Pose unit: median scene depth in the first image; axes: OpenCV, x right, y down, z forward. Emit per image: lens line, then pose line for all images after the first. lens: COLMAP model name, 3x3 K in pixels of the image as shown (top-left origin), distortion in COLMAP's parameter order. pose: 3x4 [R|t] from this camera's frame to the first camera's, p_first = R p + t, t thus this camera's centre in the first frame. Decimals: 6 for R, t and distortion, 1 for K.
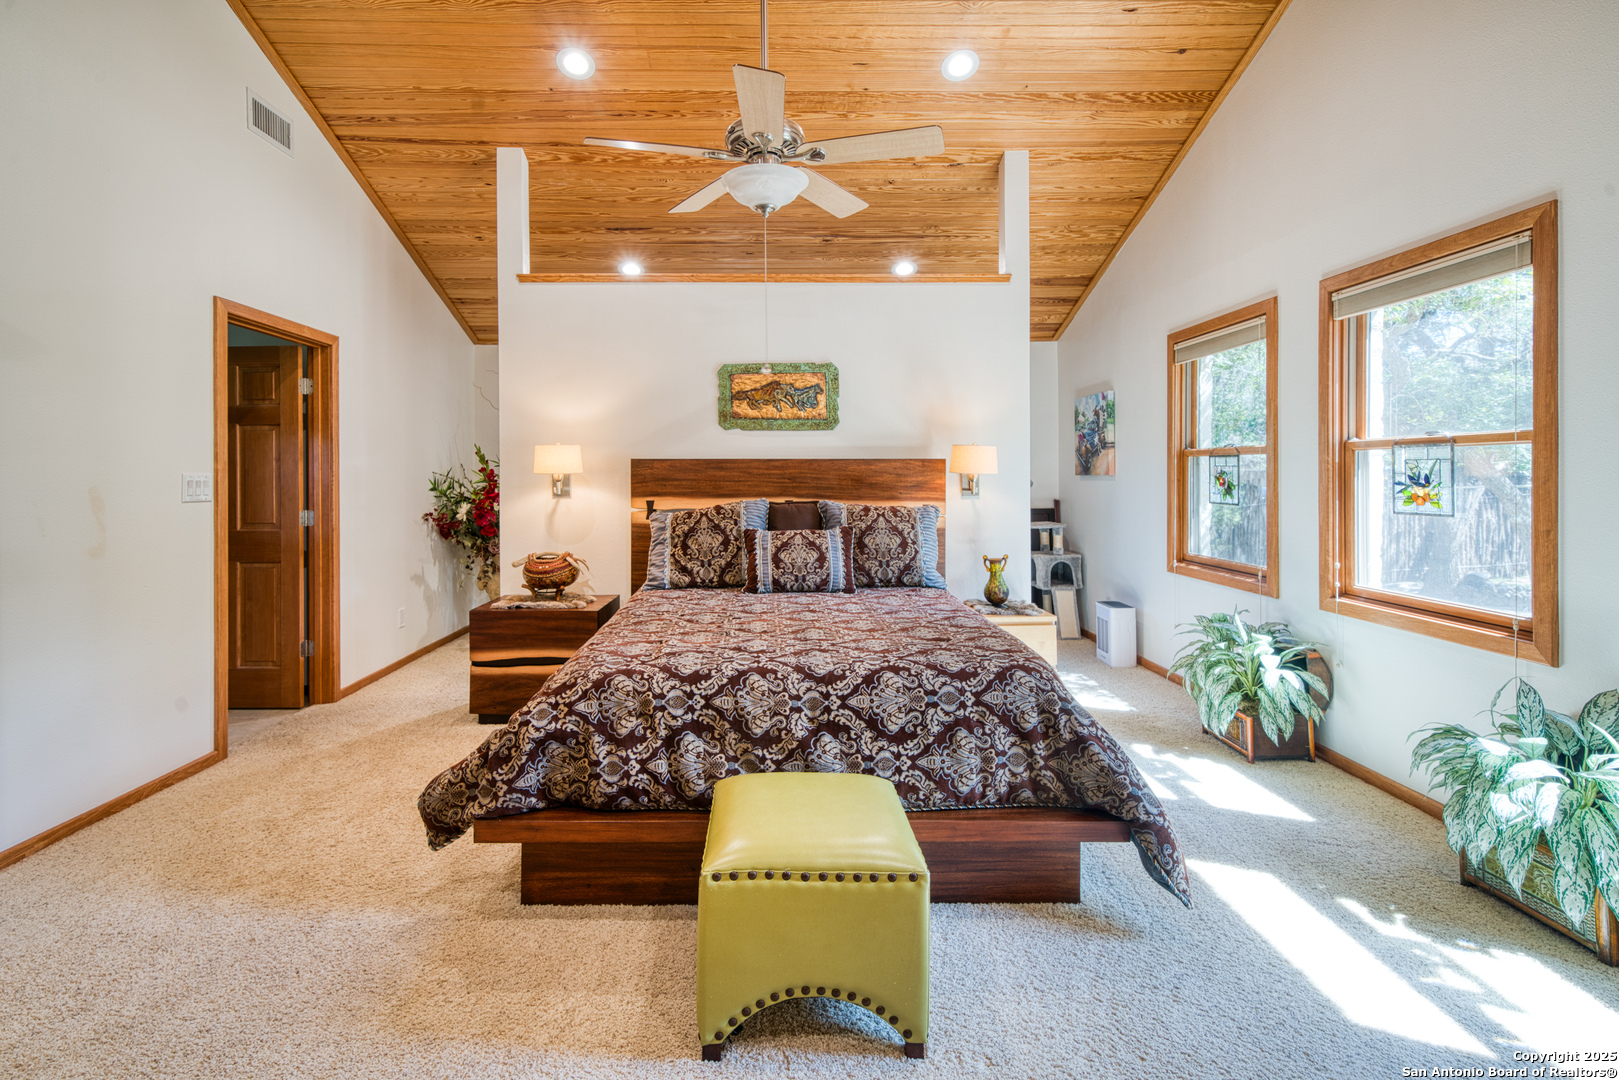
lens RADIAL K [[780.2, 0, 805.4], [0, 780.2, 466.3], [0, 0, 1]] dist [0.010835, 0.001360]
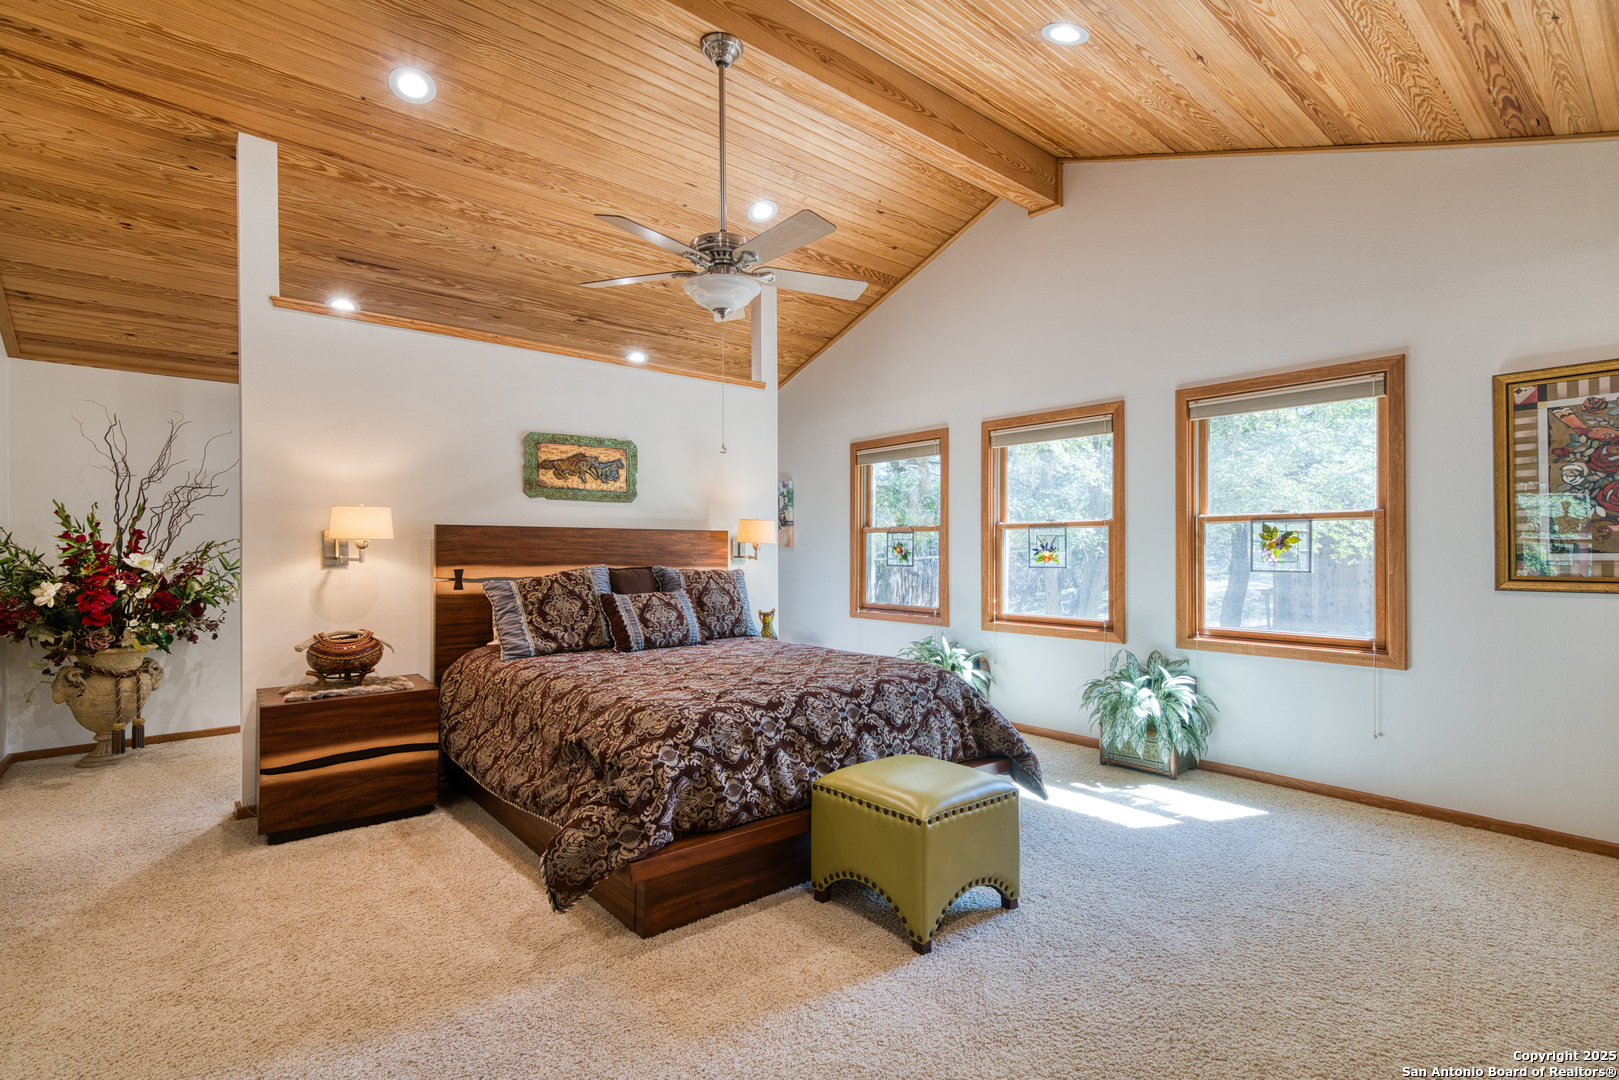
lens RADIAL K [[747.2, 0, 809.5], [0, 747.2, 540.0], [0, 0, 1]] dist [0.007854, 0.000344]
pose [[0.777838, 0.011358, 0.628363, -0.522615], [-0.007314, 0.999933, -0.009020, 0.016189], [-0.628423, 0.002421, 0.777868, 0.042960]]
